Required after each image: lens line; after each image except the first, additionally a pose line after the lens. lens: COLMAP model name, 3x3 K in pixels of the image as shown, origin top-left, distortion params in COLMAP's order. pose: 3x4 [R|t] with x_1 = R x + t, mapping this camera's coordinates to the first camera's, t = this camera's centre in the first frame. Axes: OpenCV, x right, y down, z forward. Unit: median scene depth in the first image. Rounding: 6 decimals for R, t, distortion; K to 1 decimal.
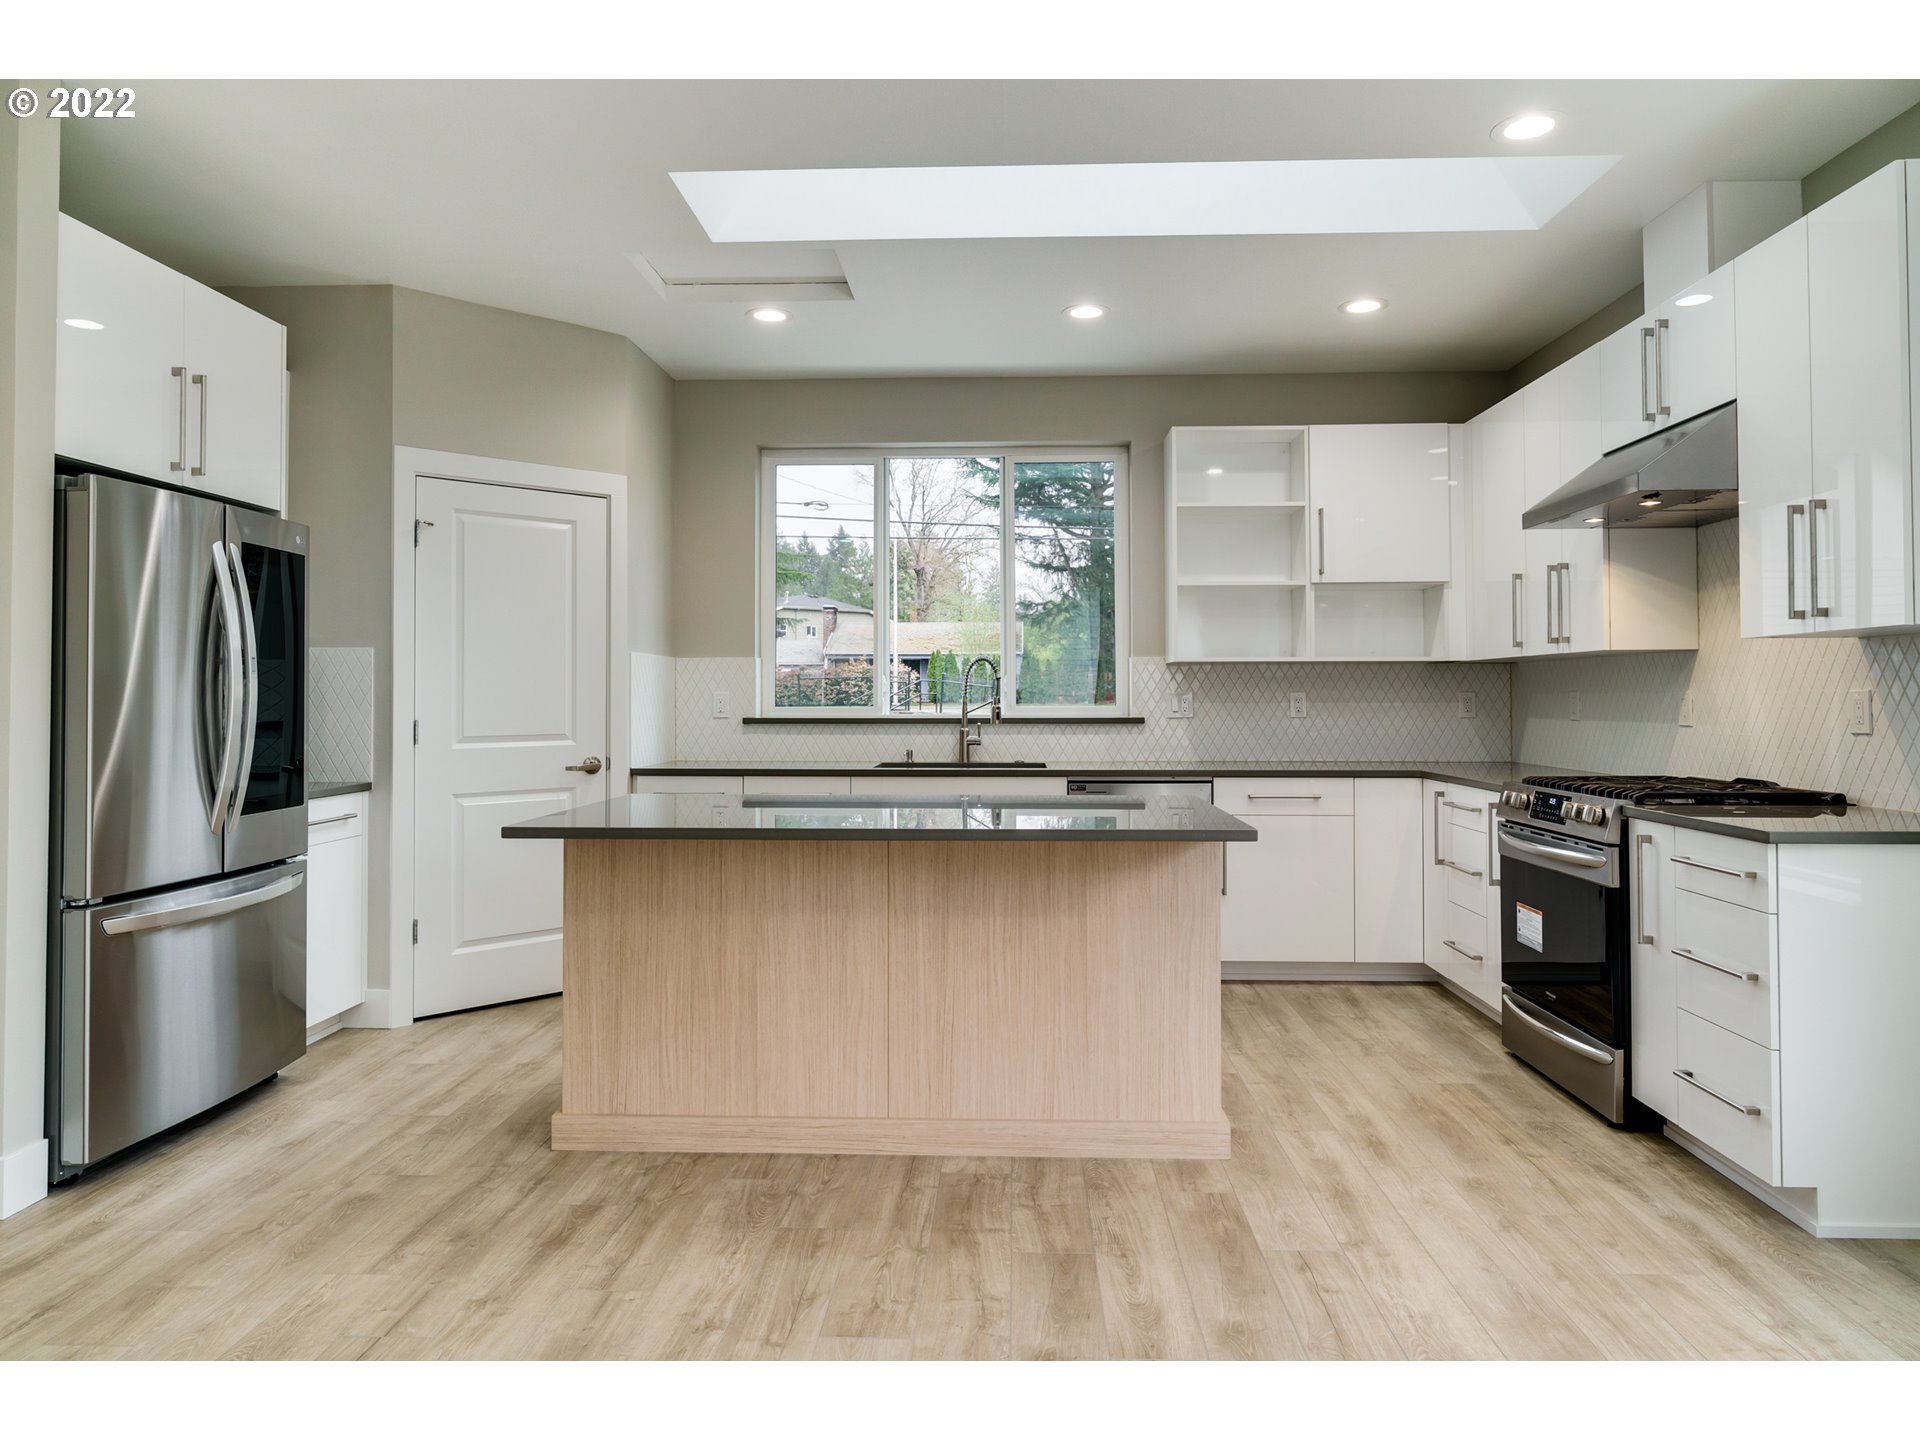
lens RADIAL K [[1192.7, 0, 988.3], [0, 1192.7, 682.5], [0, 0, 1]] dist [-0.000295, -0.002116]
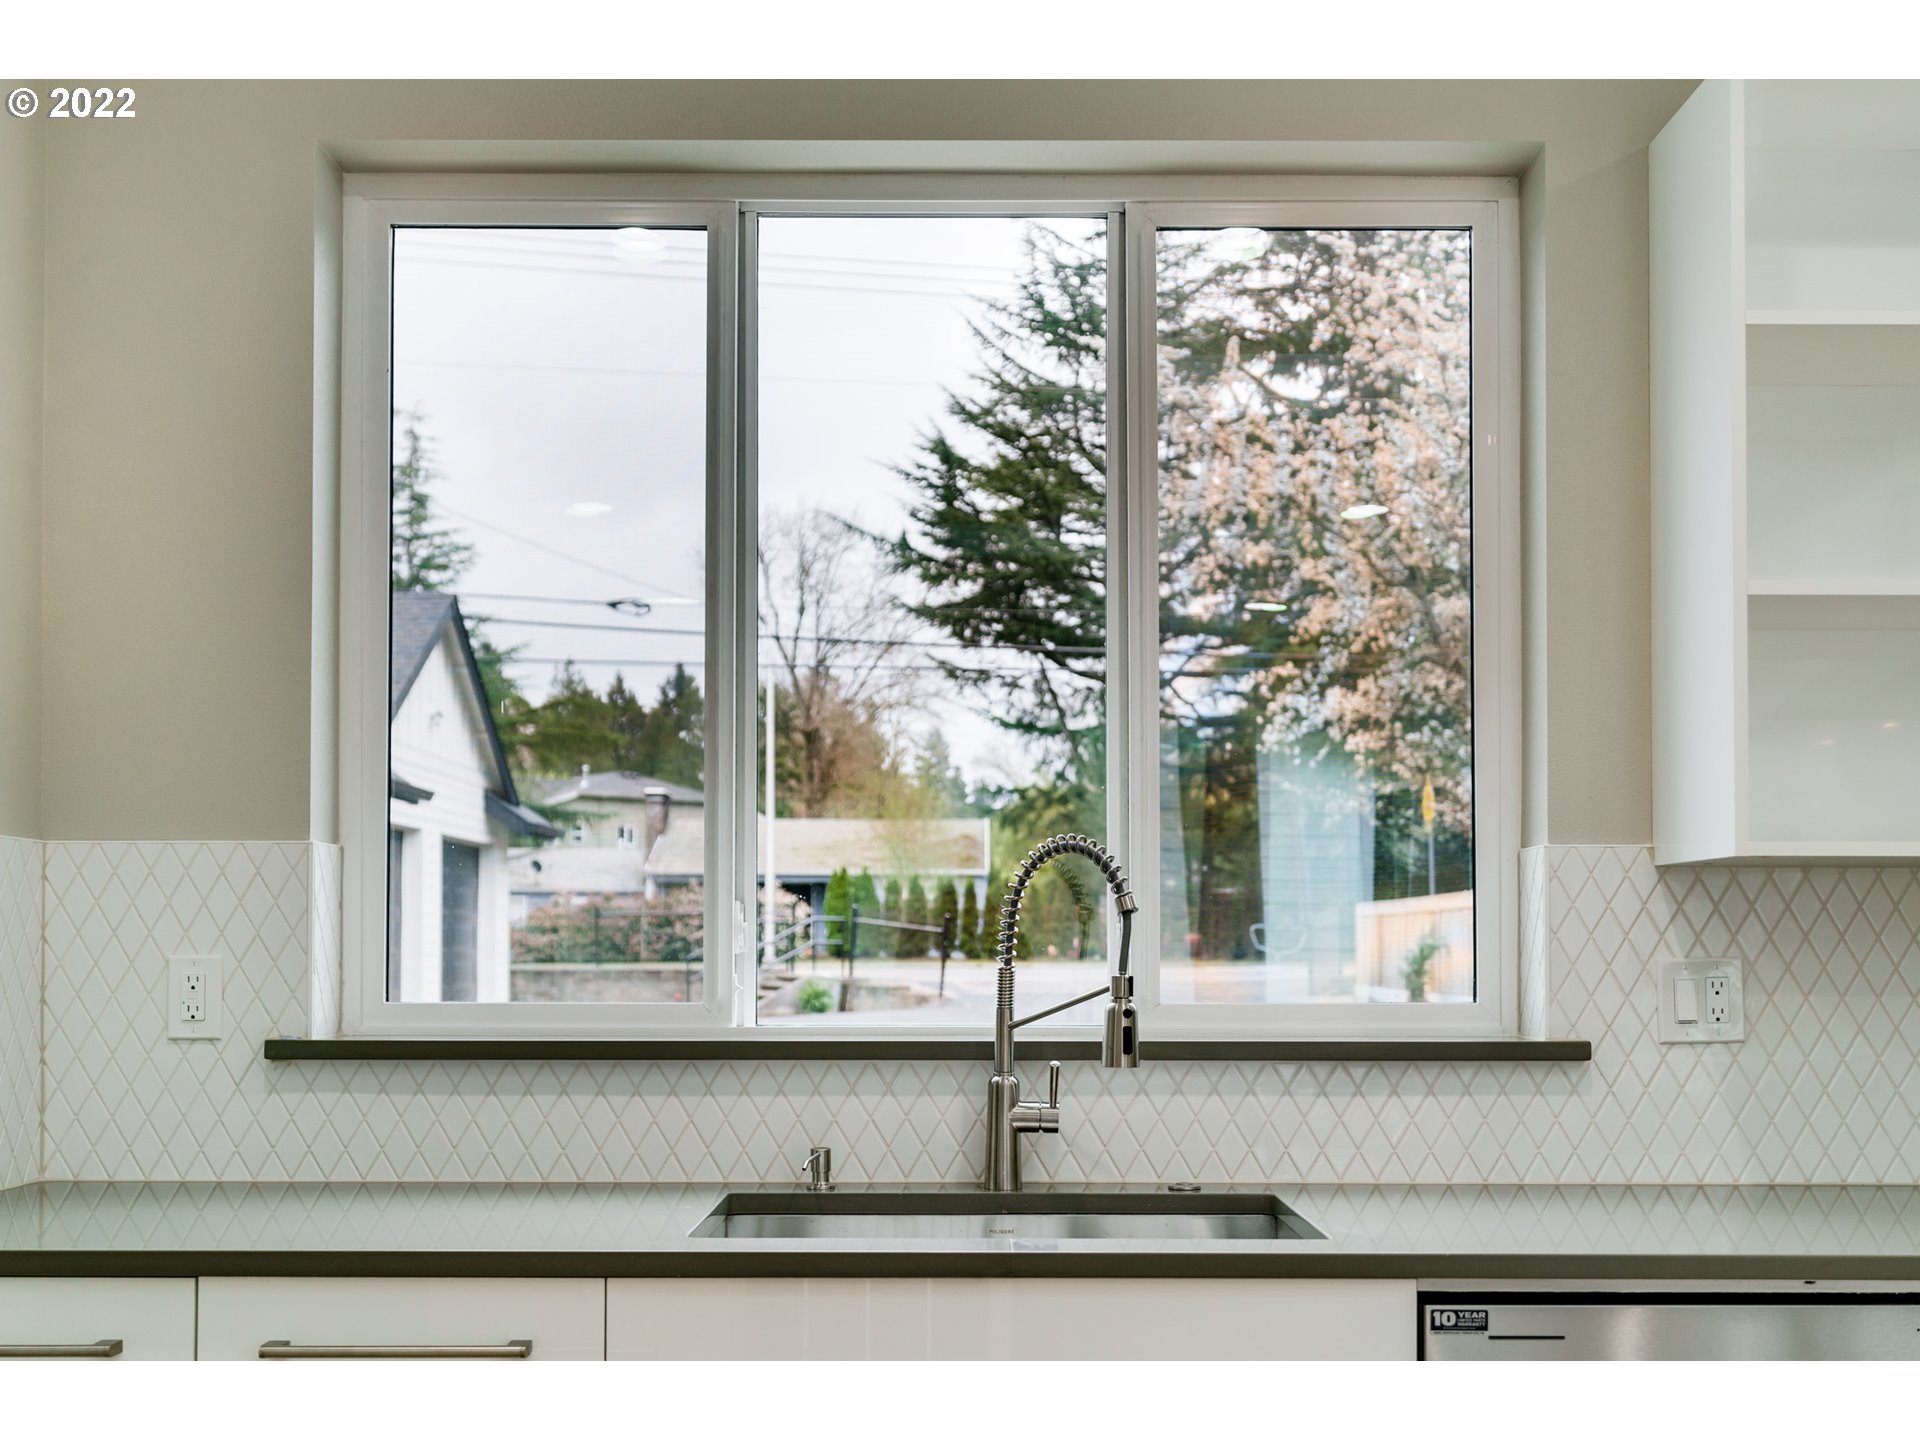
lens RADIAL K [[1918.2, 0, 976.3], [0, 1918.2, 893.7], [0, 0, 1]] dist [0.043422, 0.000000]
pose [[0.999554, 0.003323, 0.029676, -0.068344], [-0.002868, 0.999878, -0.015371, -0.000490], [-0.029723, 0.015279, 0.999441, 0.842285]]
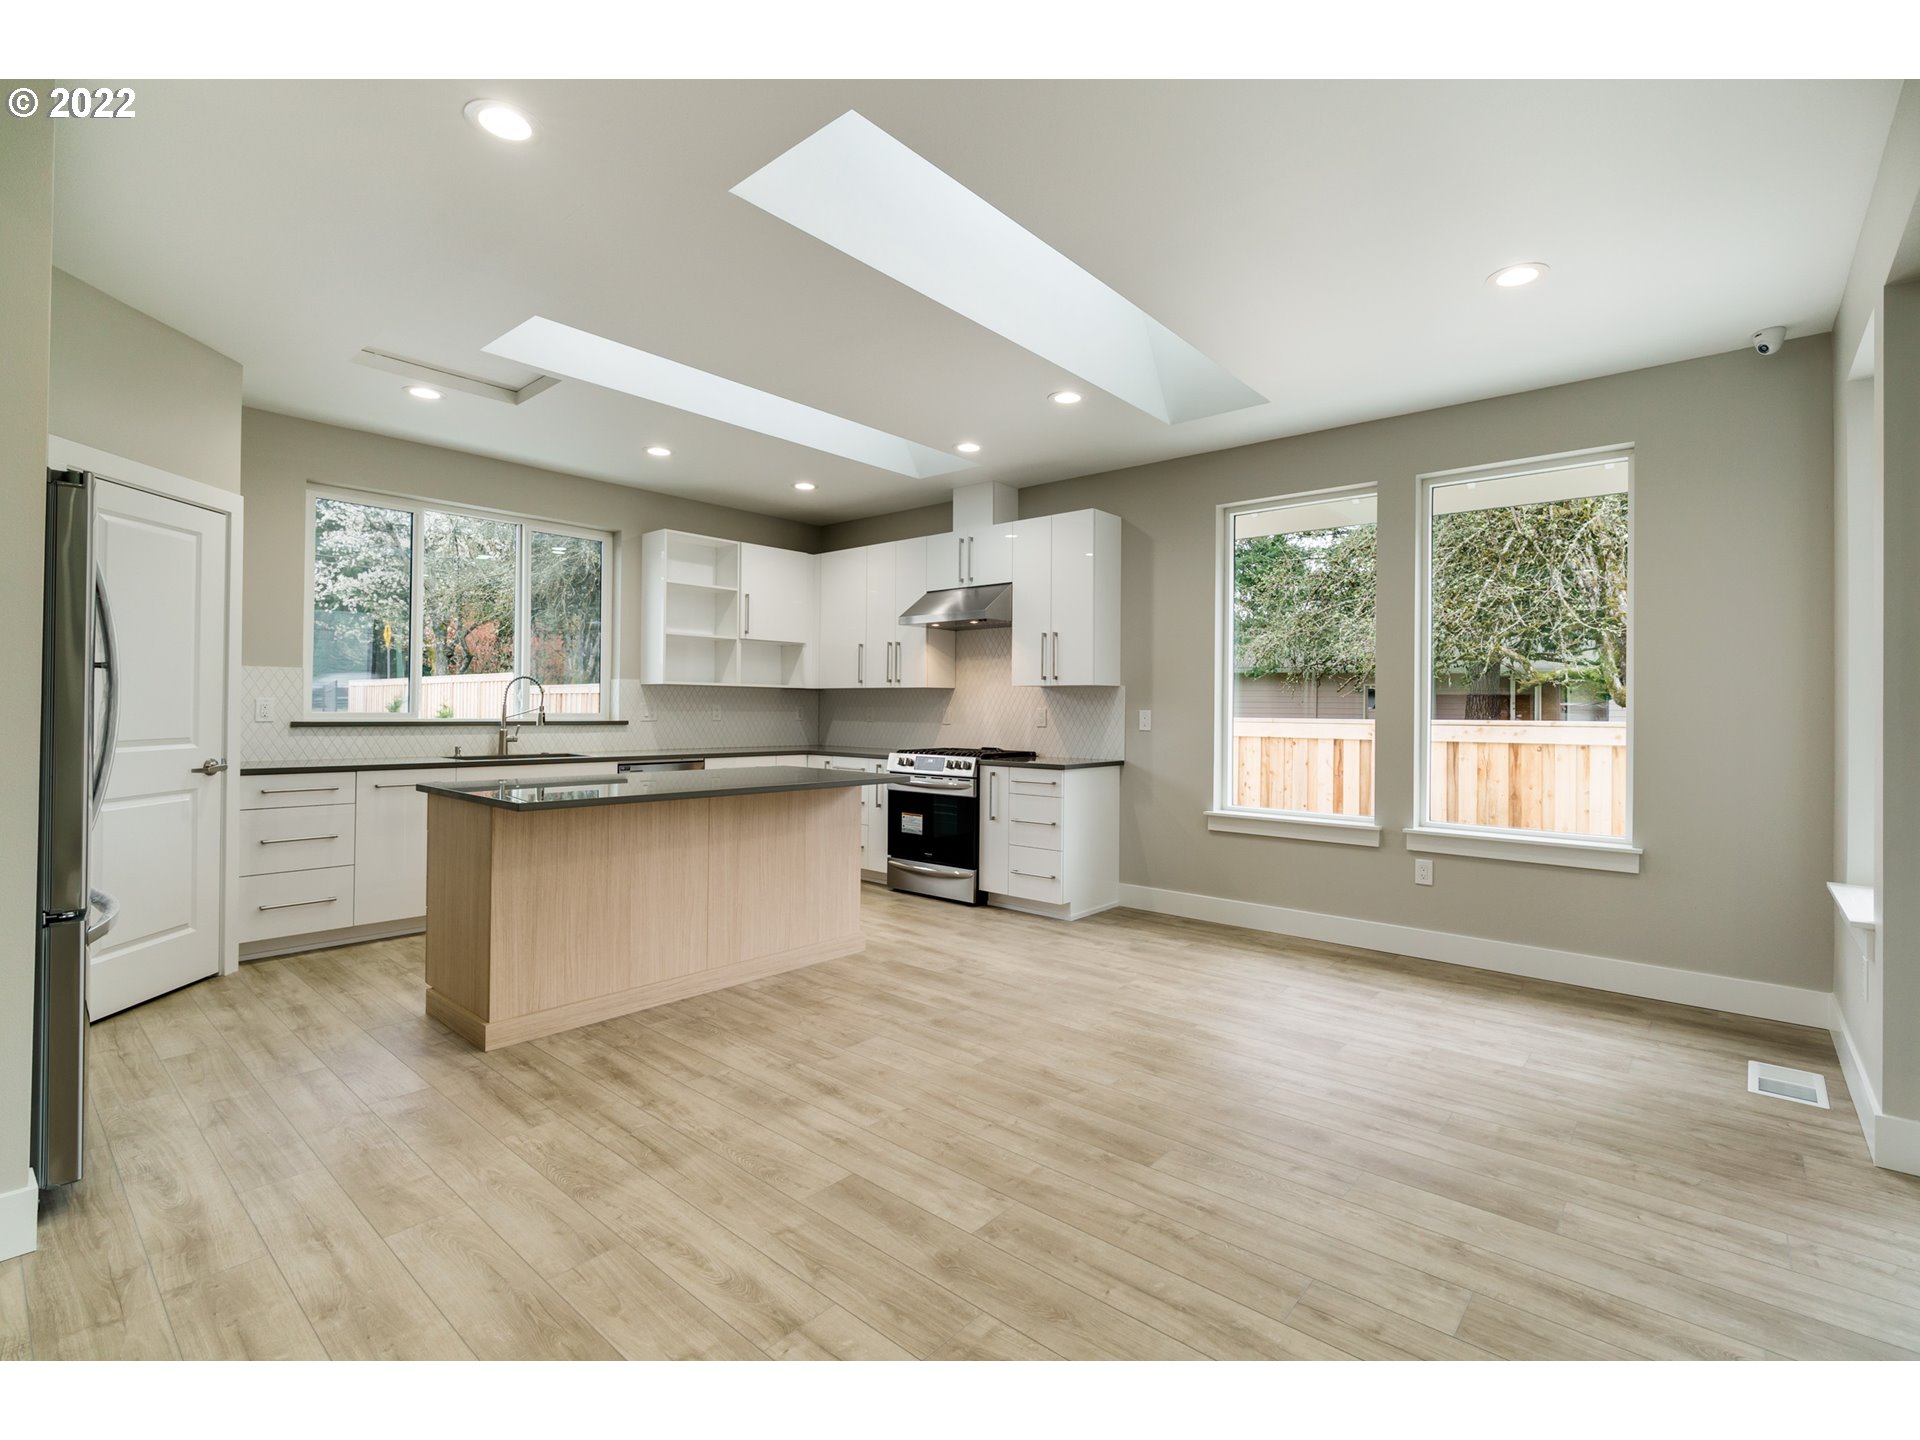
lens RADIAL K [[879.7, 0, 971.0], [0, 879.7, 707.2], [0, 0, 1]] dist [-0.005584, 0.001132]
pose [[0.624637, 0.009649, 0.780856, -0.746880], [-0.021102, 0.999767, 0.004526, -0.001579], [-0.780630, -0.019305, 0.624695, -0.009979]]
